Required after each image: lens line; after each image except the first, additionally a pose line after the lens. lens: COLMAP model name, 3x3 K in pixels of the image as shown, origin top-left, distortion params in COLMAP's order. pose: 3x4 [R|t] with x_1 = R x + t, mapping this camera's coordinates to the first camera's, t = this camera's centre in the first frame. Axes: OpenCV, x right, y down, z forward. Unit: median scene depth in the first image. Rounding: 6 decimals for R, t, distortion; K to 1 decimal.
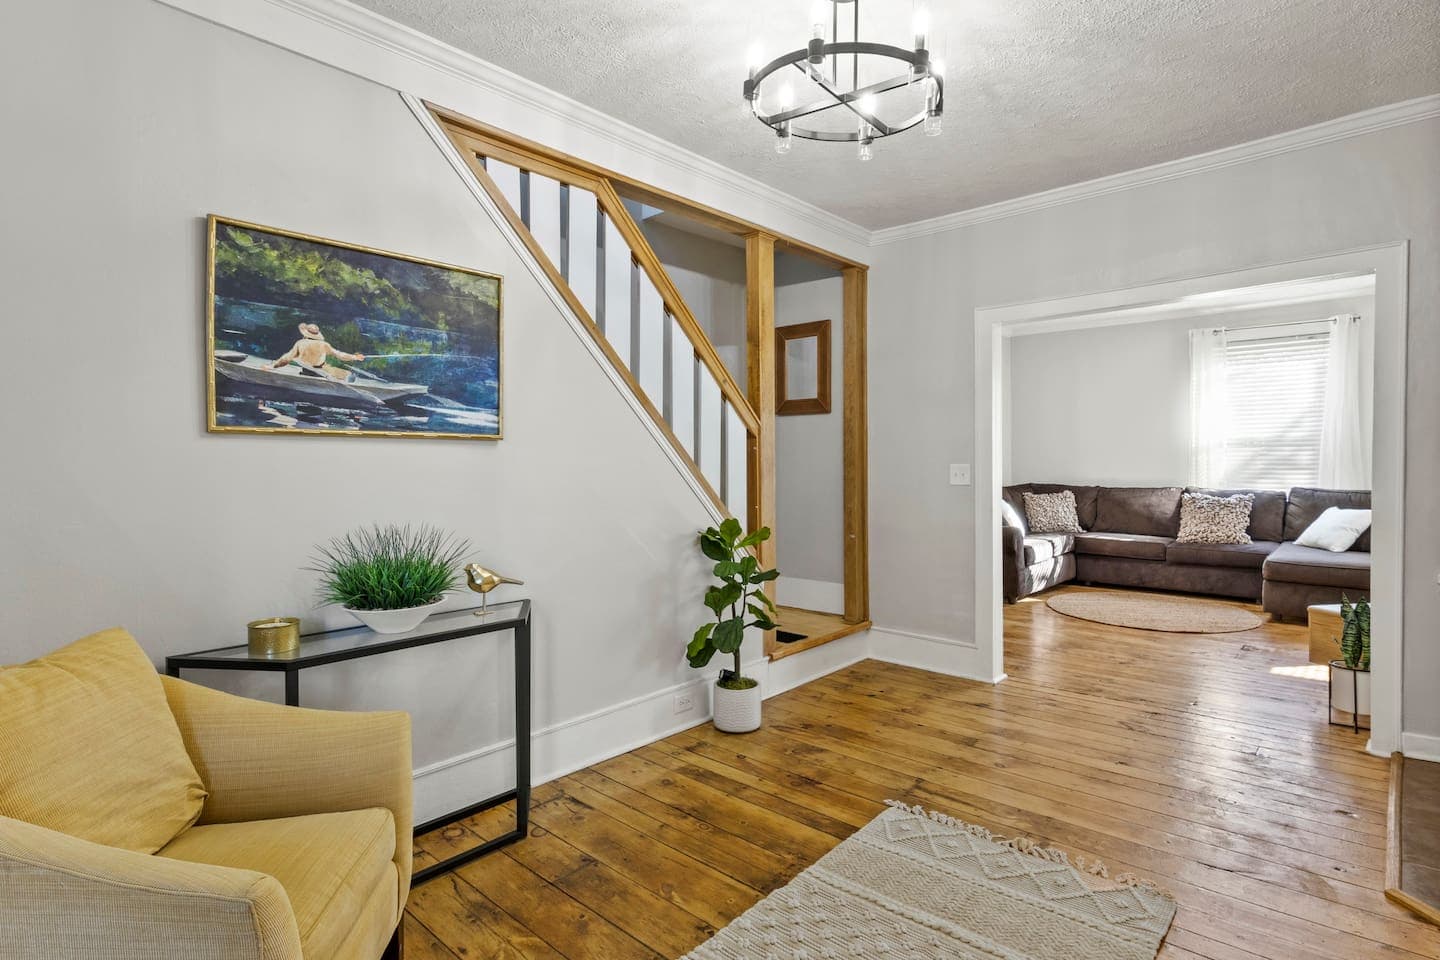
lens RADIAL K [[724.7, 0, 721.2], [0, 724.7, 474.7], [0, 0, 1]] dist [-0.003365, -0.001319]
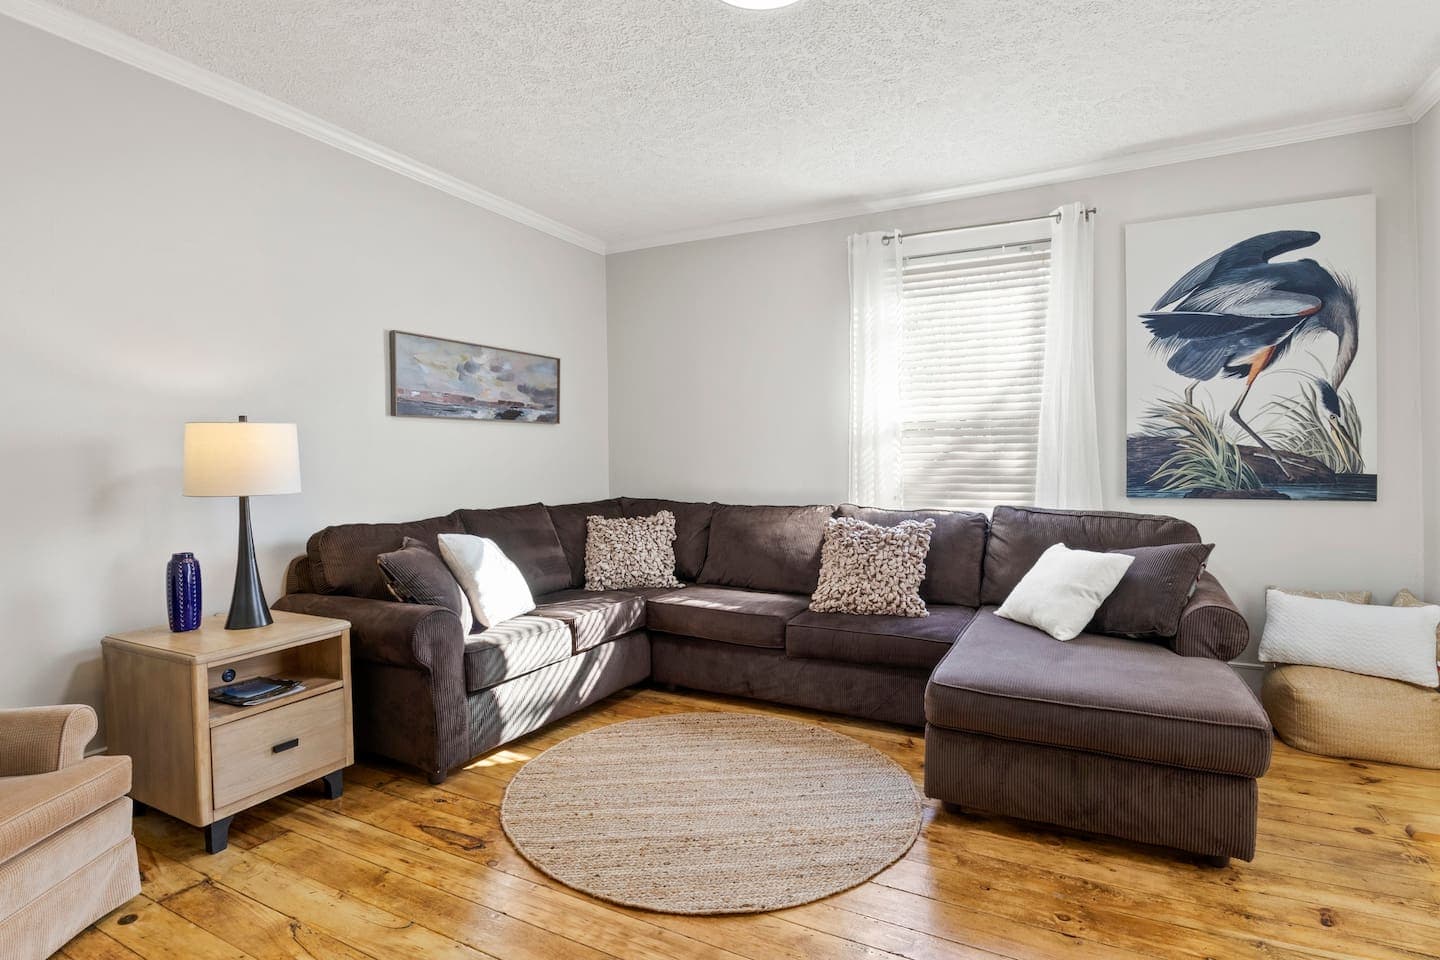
lens RADIAL K [[724.7, 0, 715.7], [0, 724.7, 472.1], [0, 0, 1]] dist [-0.003365, -0.001319]
pose [[0.966249, -0.001103, 0.257609, 0.430429], [0.003091, 0.999968, -0.007312, -0.005423], [-0.257593, 0.007861, 0.966222, 0.507090]]
